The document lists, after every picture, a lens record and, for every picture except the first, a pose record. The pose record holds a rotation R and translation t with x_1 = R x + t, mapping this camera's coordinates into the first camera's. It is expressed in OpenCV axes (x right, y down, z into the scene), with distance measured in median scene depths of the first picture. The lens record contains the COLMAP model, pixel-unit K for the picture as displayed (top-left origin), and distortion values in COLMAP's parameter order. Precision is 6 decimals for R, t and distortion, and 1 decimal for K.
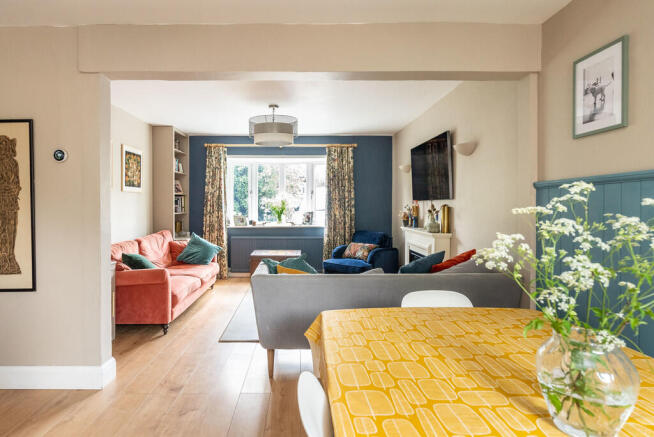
lens RADIAL K [[363.1, 0, 325.1], [0, 363.1, 213.4], [0, 0, 1]] dist [0.000000, -0.000541]
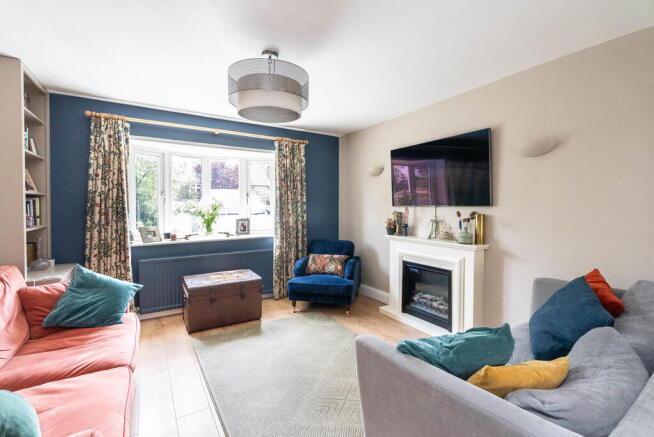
lens RADIAL K [[292.9, 0, 348.2], [0, 292.9, 212.5], [0, 0, 1]] dist [-0.002774, 0.000892]
pose [[0.864153, -0.010787, 0.503114, -0.200656], [0.011840, 0.999929, 0.001103, -0.018087], [-0.503090, 0.005004, 0.864219, 0.359825]]
